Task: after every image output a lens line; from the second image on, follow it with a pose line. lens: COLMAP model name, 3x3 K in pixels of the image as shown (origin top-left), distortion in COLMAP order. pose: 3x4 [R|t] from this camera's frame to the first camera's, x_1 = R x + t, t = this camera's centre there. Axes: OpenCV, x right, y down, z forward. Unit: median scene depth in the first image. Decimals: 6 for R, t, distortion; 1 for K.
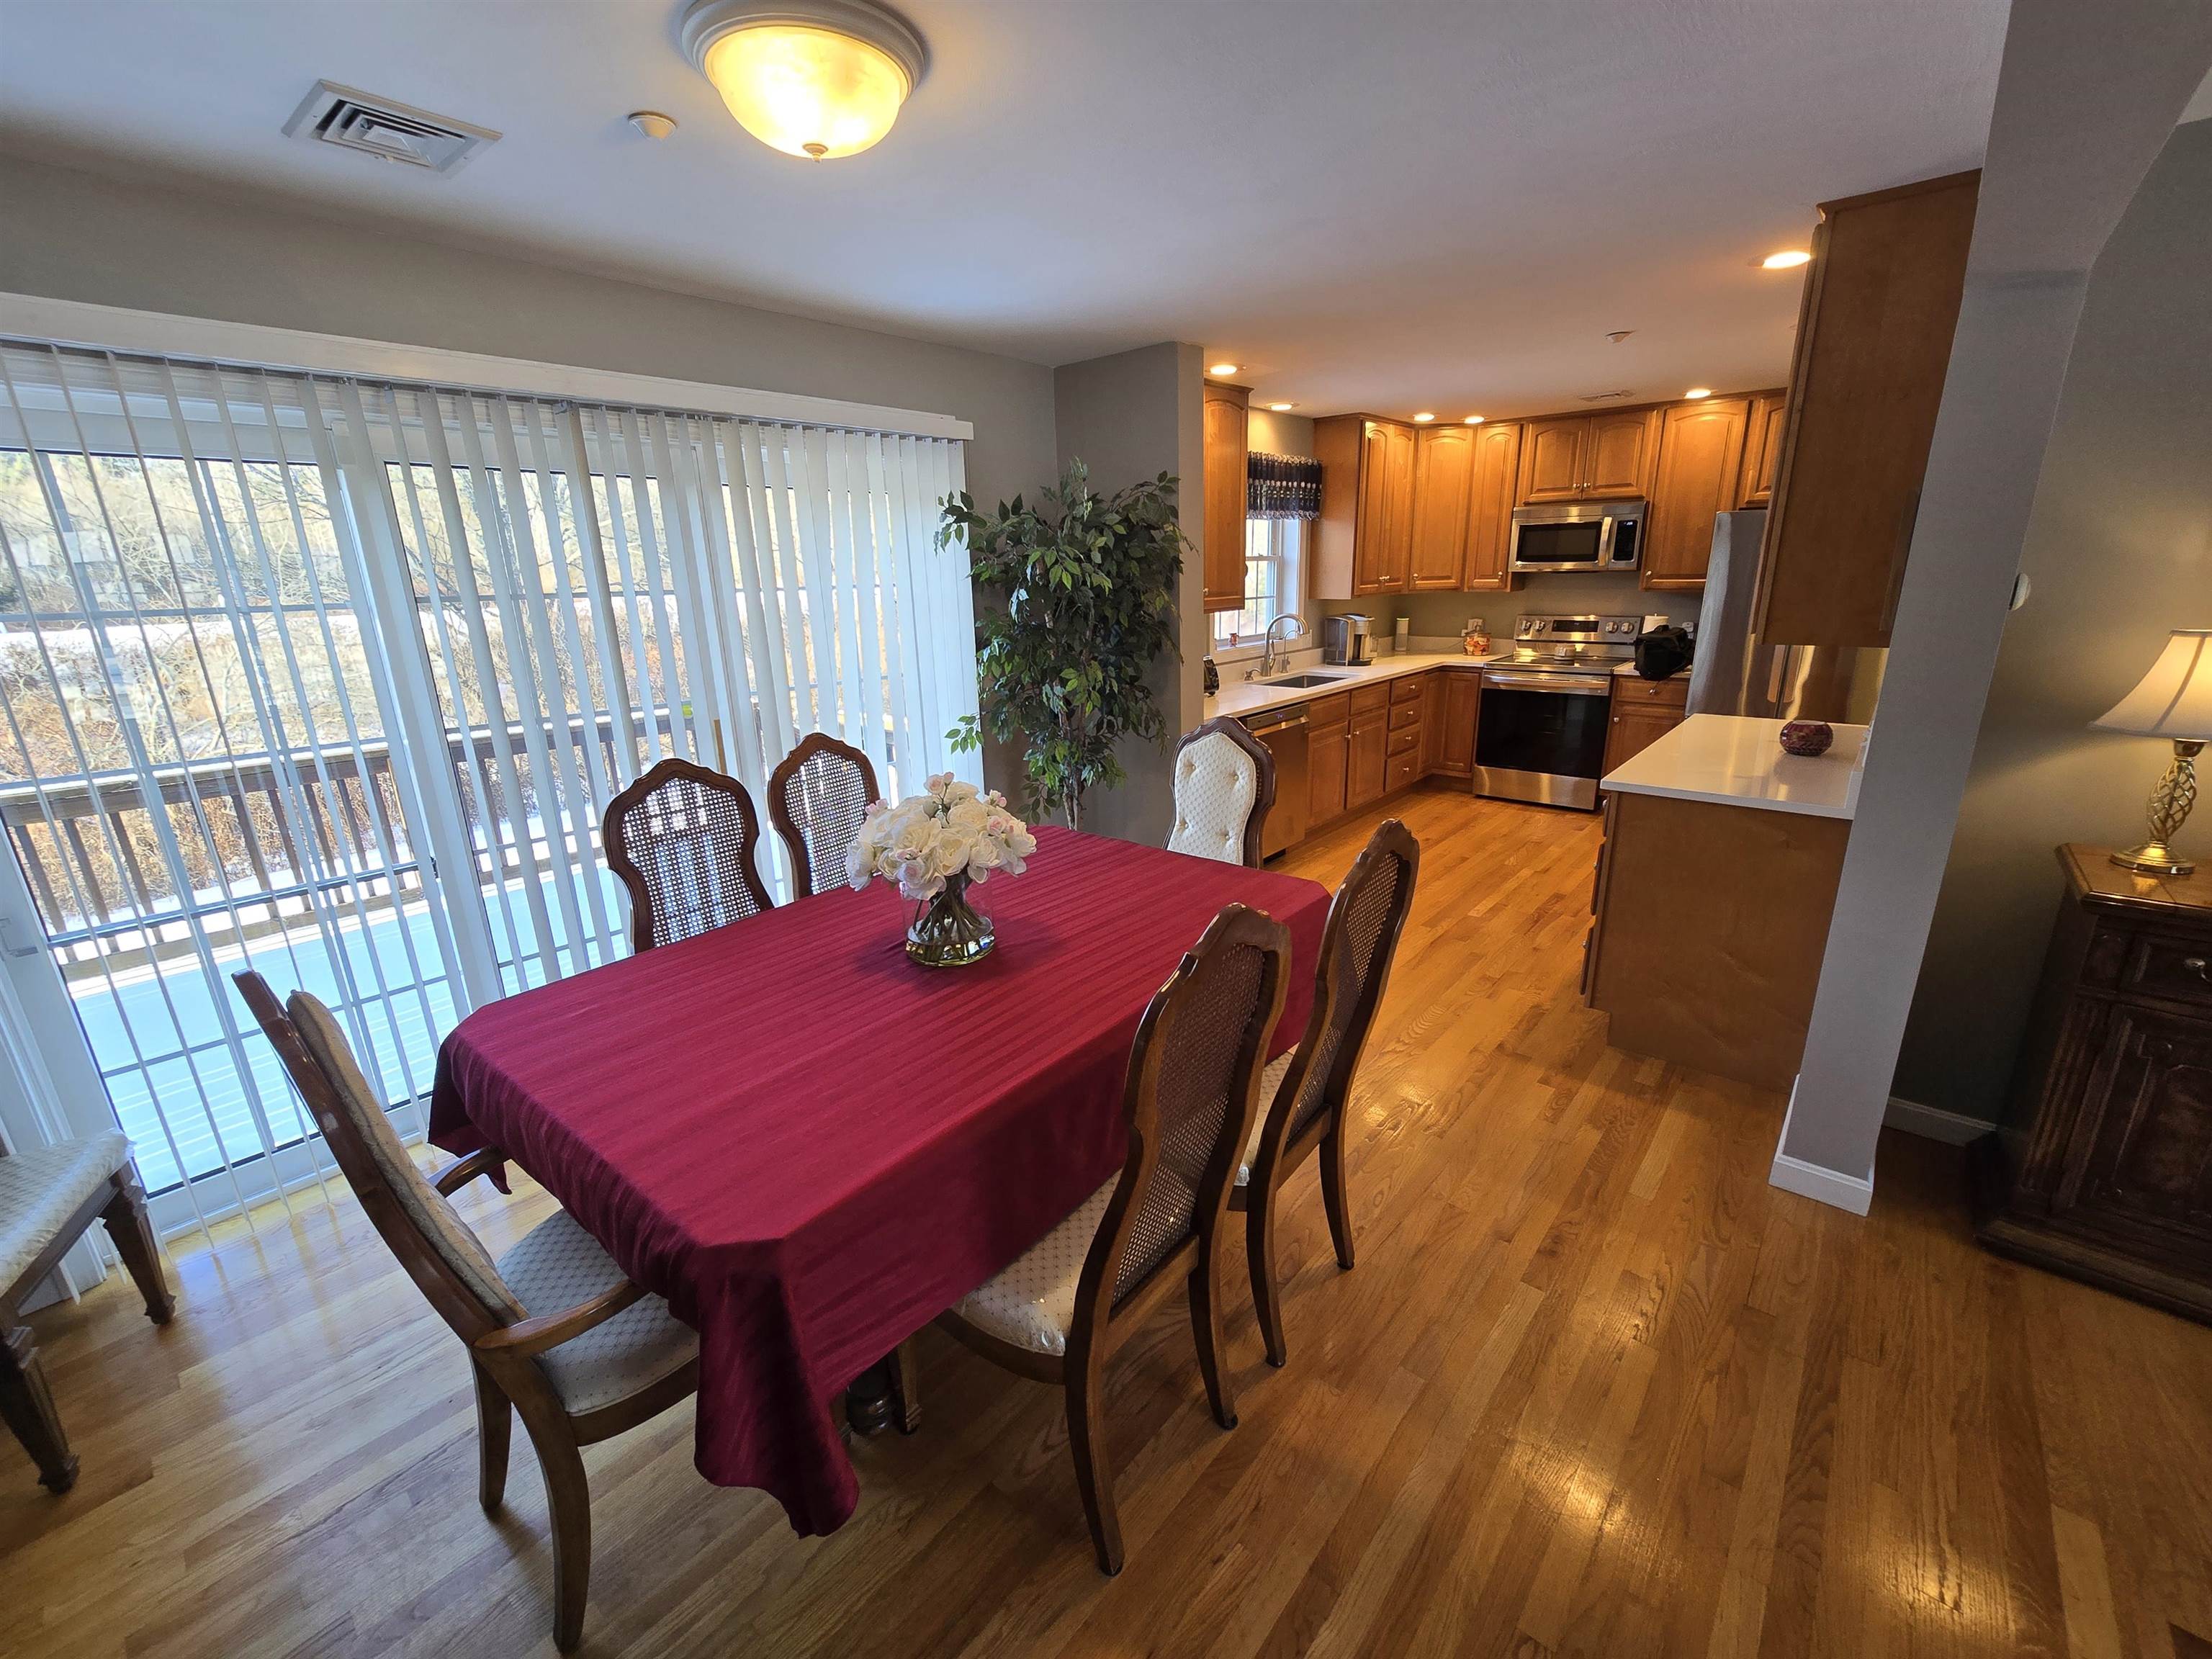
lens RADIAL K [[909.8, 0, 1106.0], [0, 909.8, 829.5], [0, 0, 1]] dist [-0.002721, 0.000691]
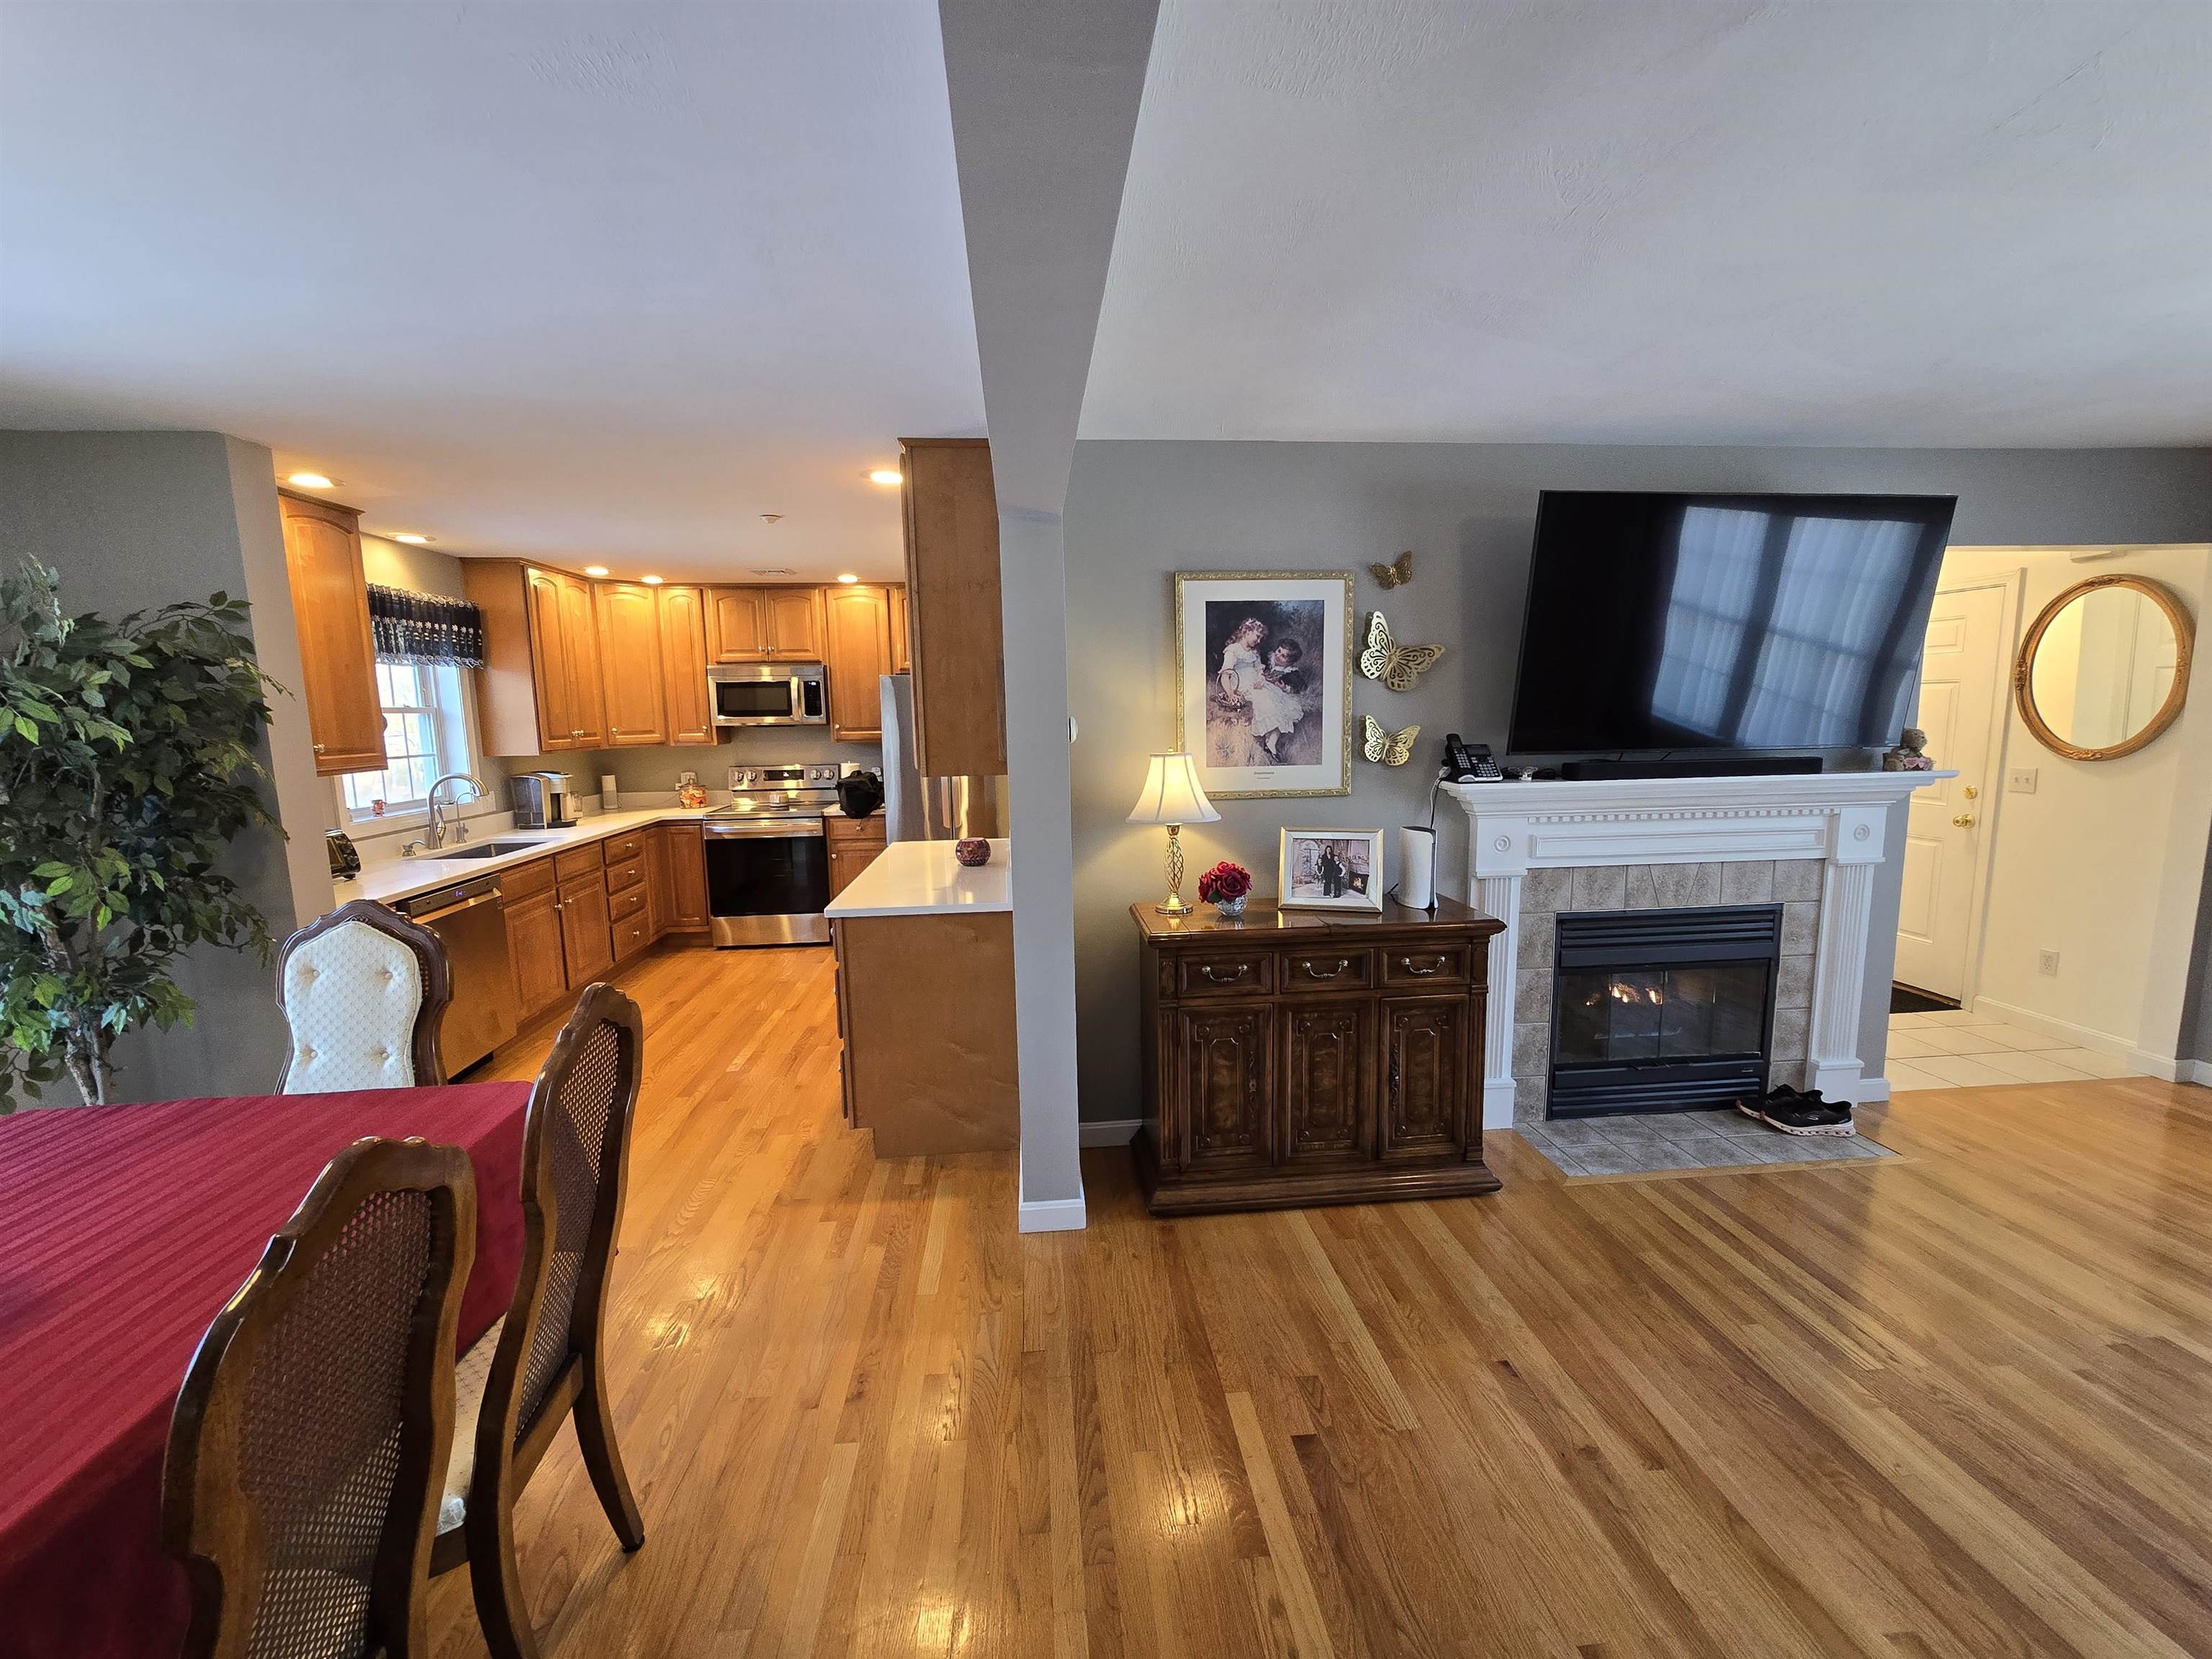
lens RADIAL K [[902.0, 0, 1106.0], [0, 902.0, 829.5], [0, 0, 1]] dist [-0.002645, -0.000088]
pose [[0.697274, -0.082909, 0.711994, 0.028440], [0.203478, 0.975322, -0.085698, 0.009745], [-0.687318, 0.204630, 0.696937, 0.019834]]
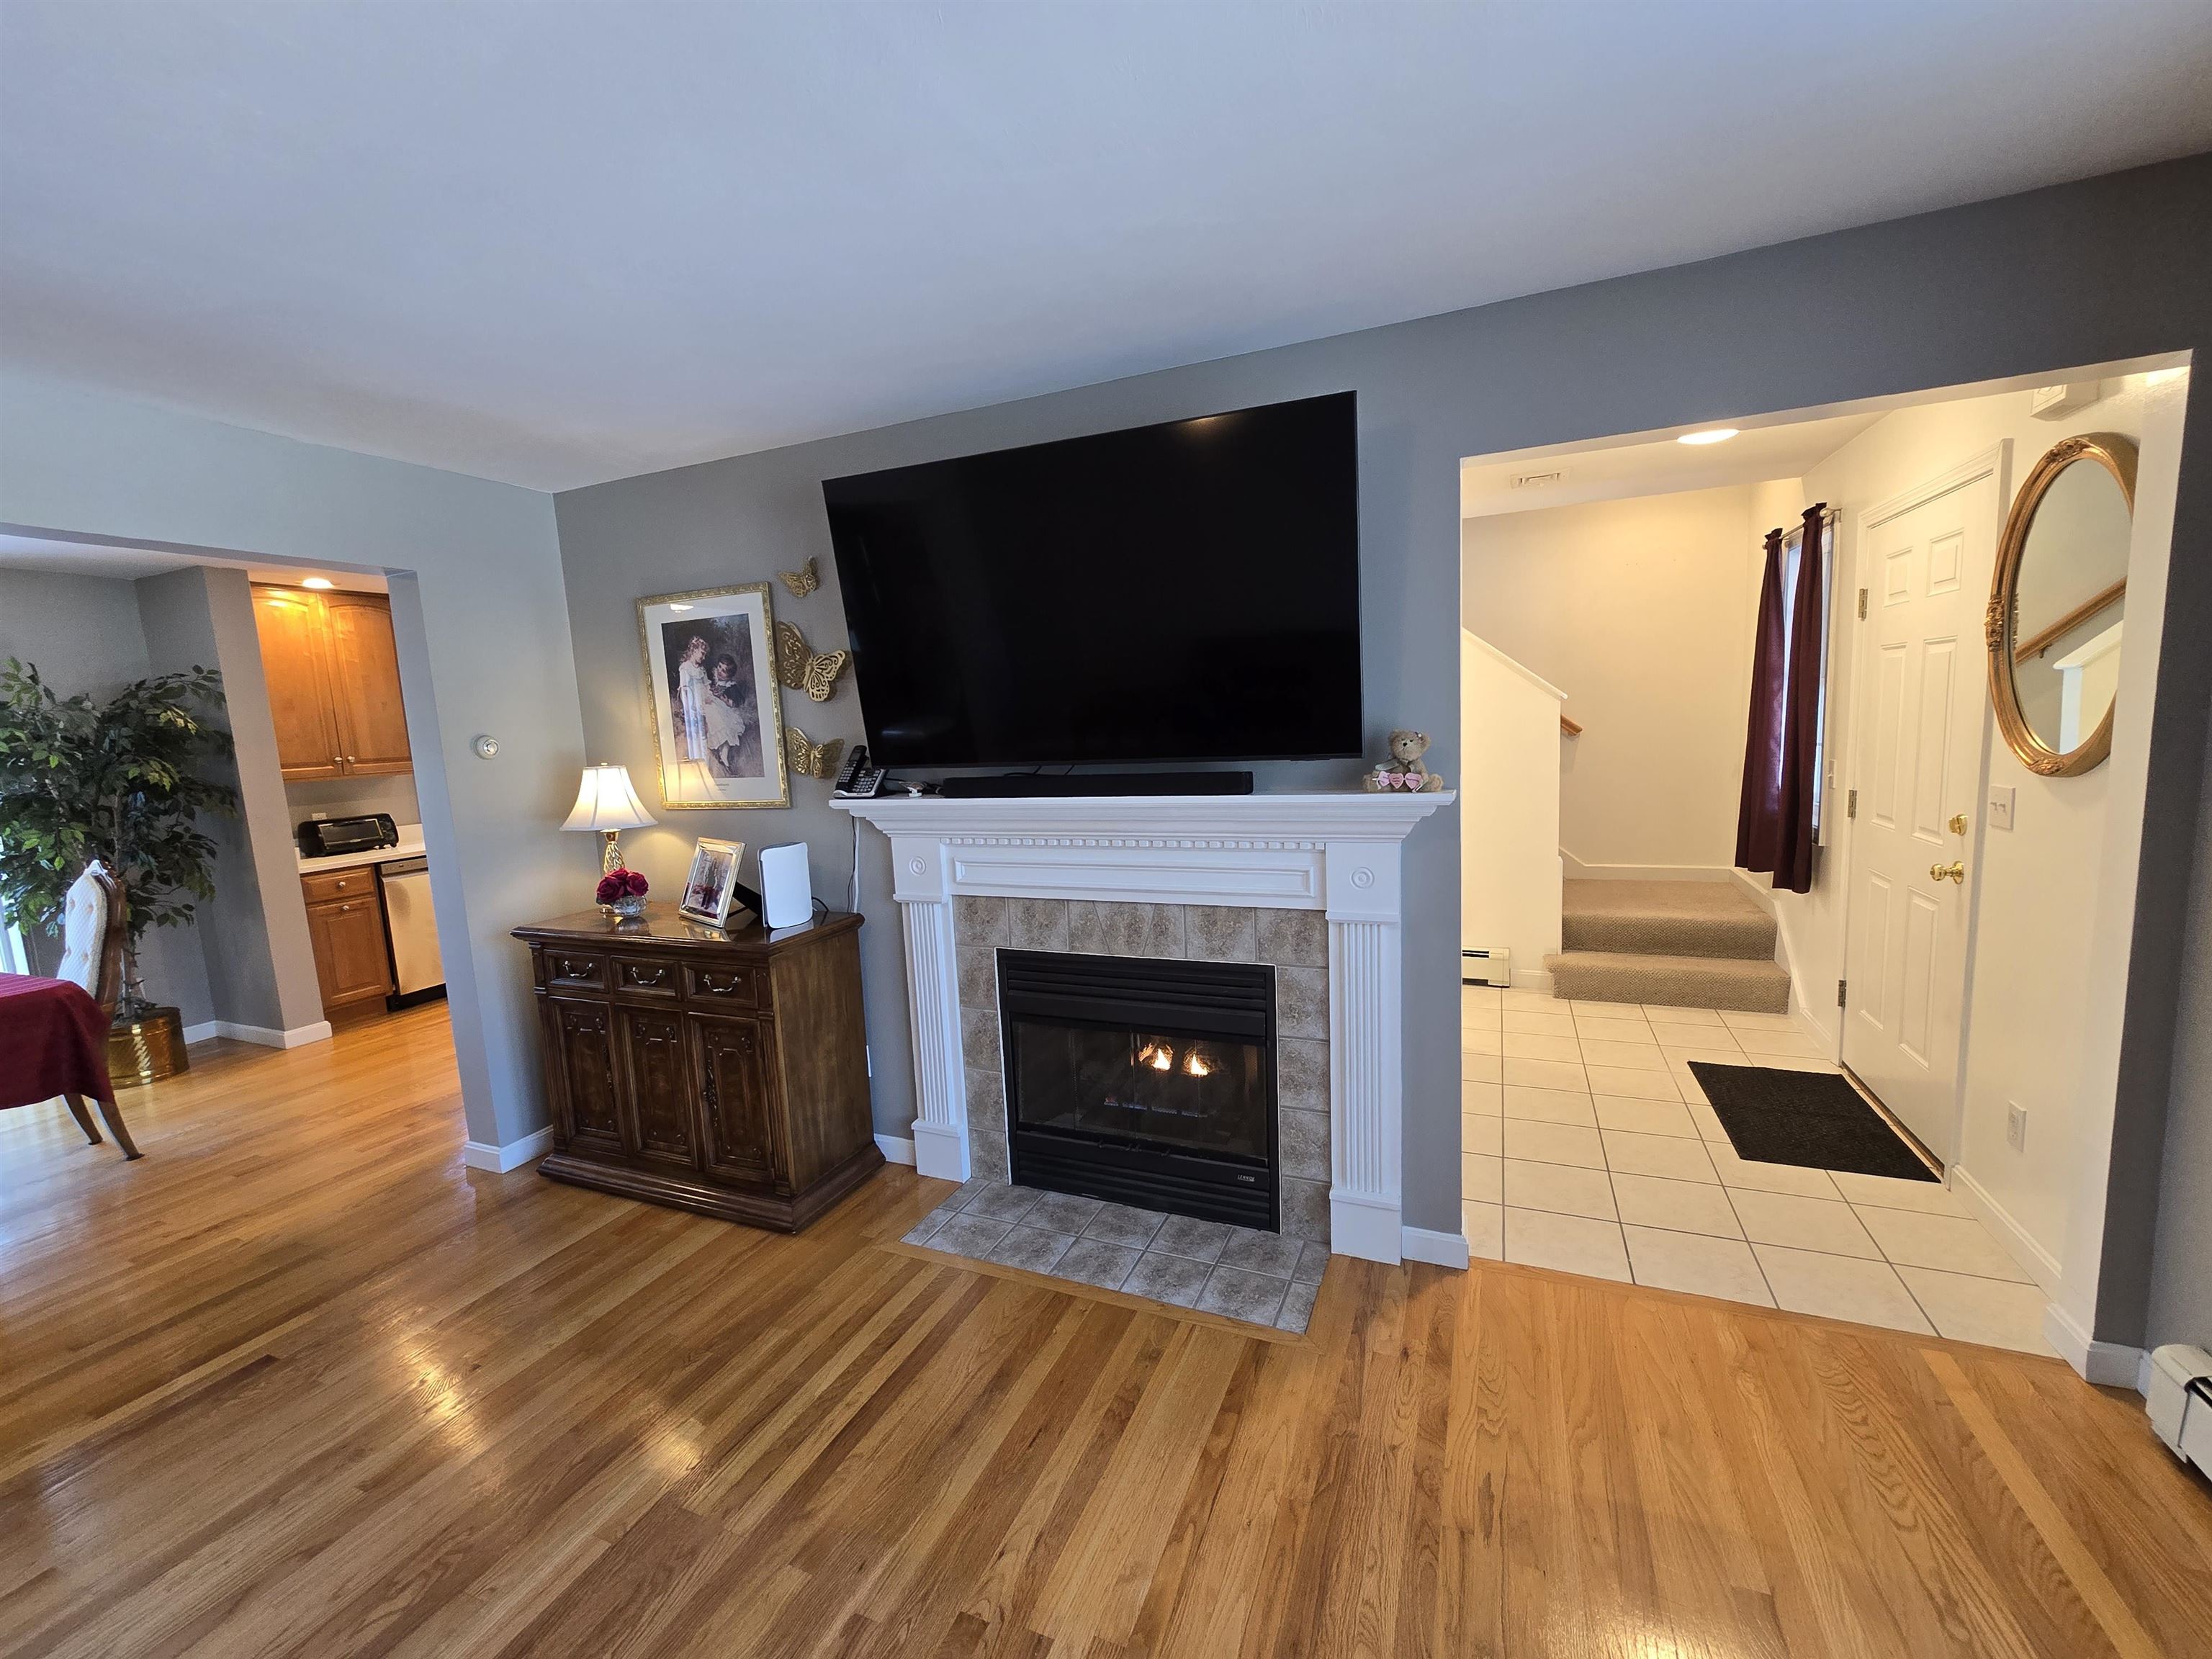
lens RADIAL K [[909.8, 0, 1106.0], [0, 909.8, 829.5], [0, 0, 1]] dist [-0.002721, 0.000691]
pose [[0.952949, -0.061175, 0.296895, 0.830662], [0.109922, 0.982499, -0.150375, 0.132063], [-0.282500, 0.175935, 0.942995, -0.432918]]
